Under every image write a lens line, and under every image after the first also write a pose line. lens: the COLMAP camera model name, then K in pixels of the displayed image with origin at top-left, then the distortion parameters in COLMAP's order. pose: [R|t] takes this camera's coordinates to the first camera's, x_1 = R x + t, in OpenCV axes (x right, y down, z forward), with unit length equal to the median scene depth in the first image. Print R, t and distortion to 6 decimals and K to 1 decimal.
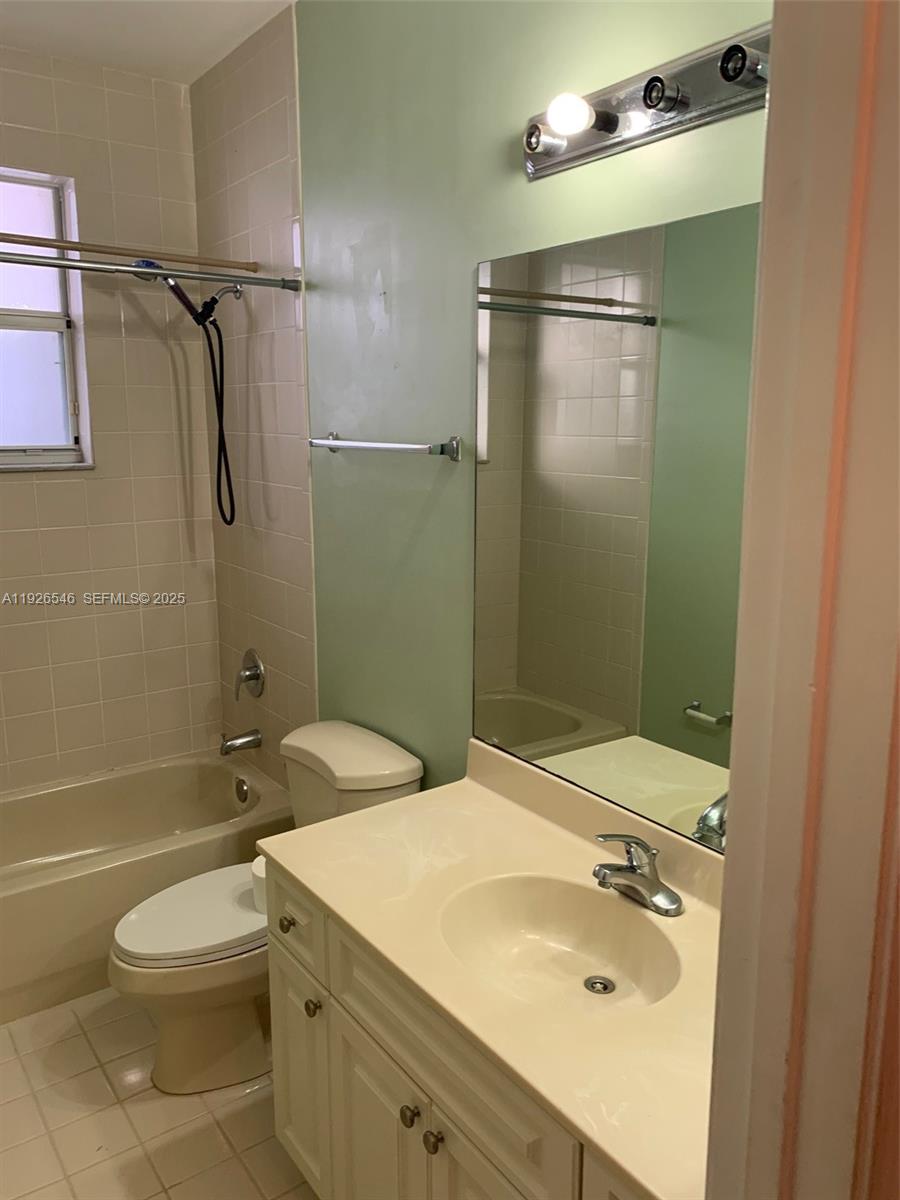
lens RADIAL K [[917.6, 0, 437.5], [0, 917.6, 607.0], [0, 0, 1]] dist [0.020017, -0.021635]
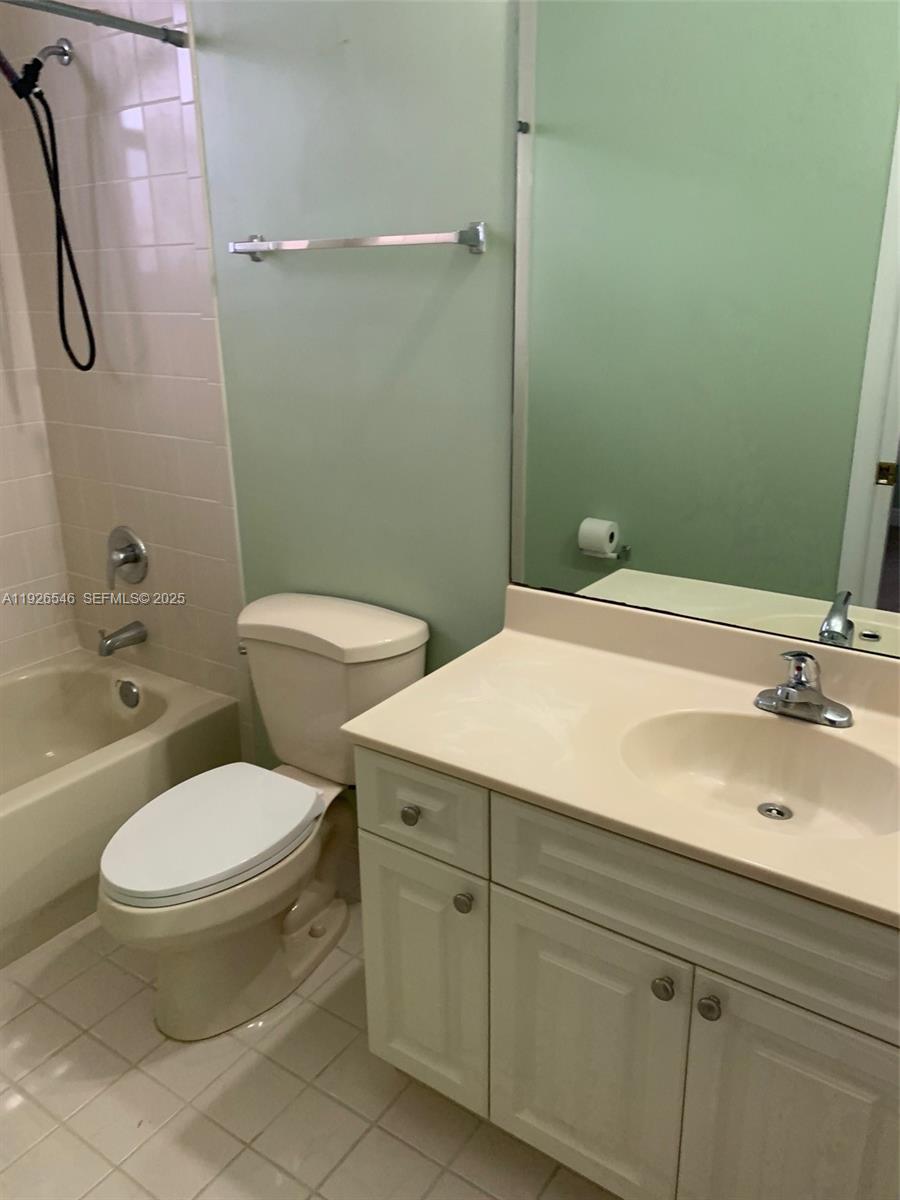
lens RADIAL K [[917.6, 0, 434.6], [0, 917.6, 611.4], [0, 0, 1]] dist [0.020017, -0.021635]
pose [[0.943931, -0.116738, 0.308814, -0.291732], [0.074736, 0.986672, 0.144542, 0.032735], [-0.321572, -0.113358, 0.940075, 0.176249]]
